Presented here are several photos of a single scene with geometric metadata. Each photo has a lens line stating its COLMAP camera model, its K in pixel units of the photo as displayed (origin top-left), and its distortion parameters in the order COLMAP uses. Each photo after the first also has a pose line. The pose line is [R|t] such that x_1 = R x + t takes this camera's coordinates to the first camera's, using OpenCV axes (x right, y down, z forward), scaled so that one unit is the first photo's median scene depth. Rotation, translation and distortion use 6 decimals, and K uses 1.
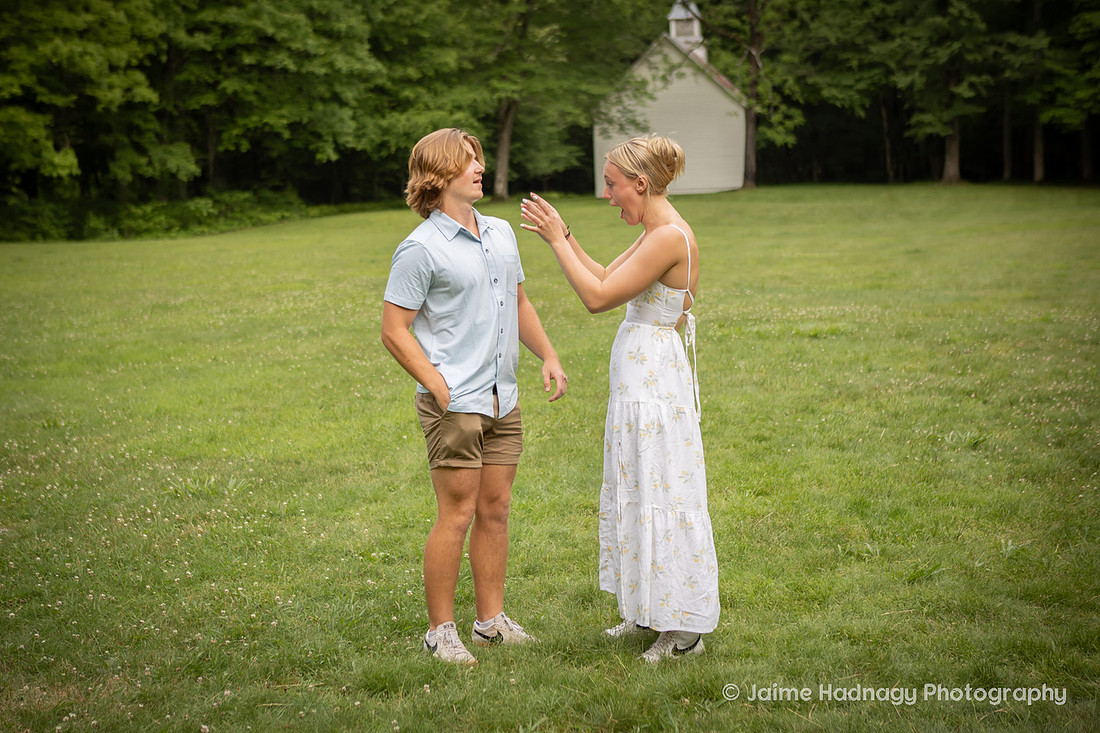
lens RADIAL K [[1665.1, 0, 528.0], [0, 1665.1, 368.2], [0, 0, 1]] dist [0.021937, 0.037620]
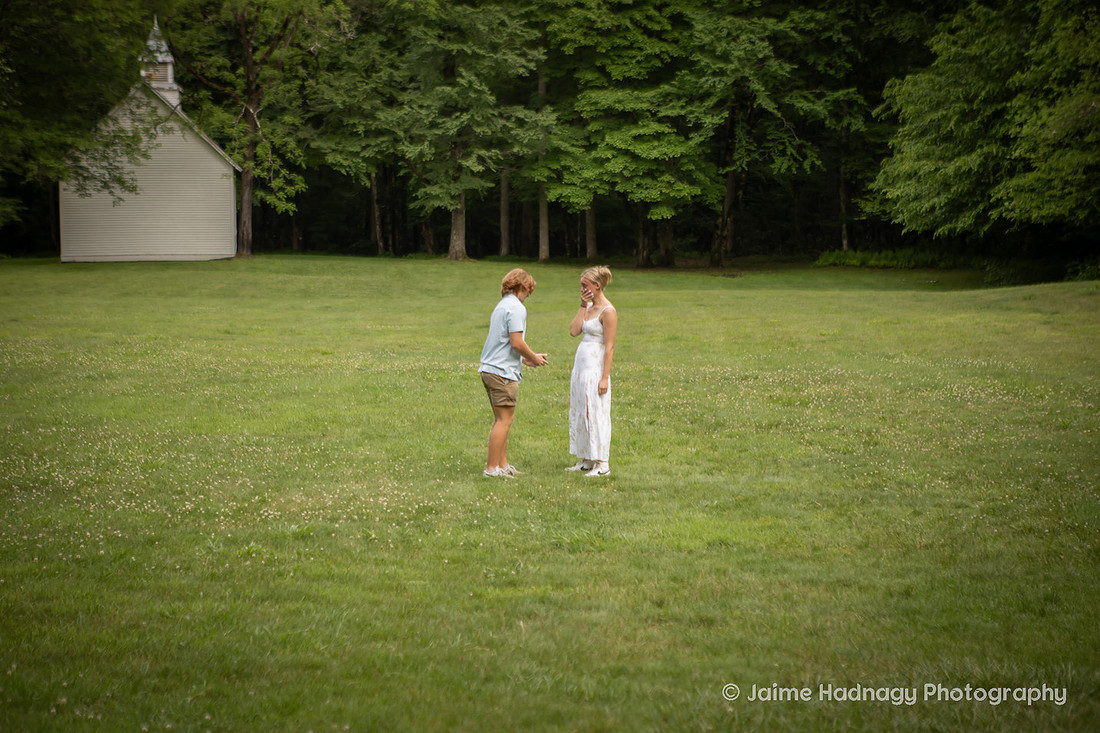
lens RADIAL K [[2003.6, 0, 551.2], [0, 2003.6, 350.1], [0, 0, 1]] dist [0.183496, -0.037672]
pose [[0.951032, 0.016105, 0.308673, -0.051648], [0.002264, 0.998252, -0.059058, 0.009355], [-0.309085, 0.056865, 0.949333, -0.107056]]
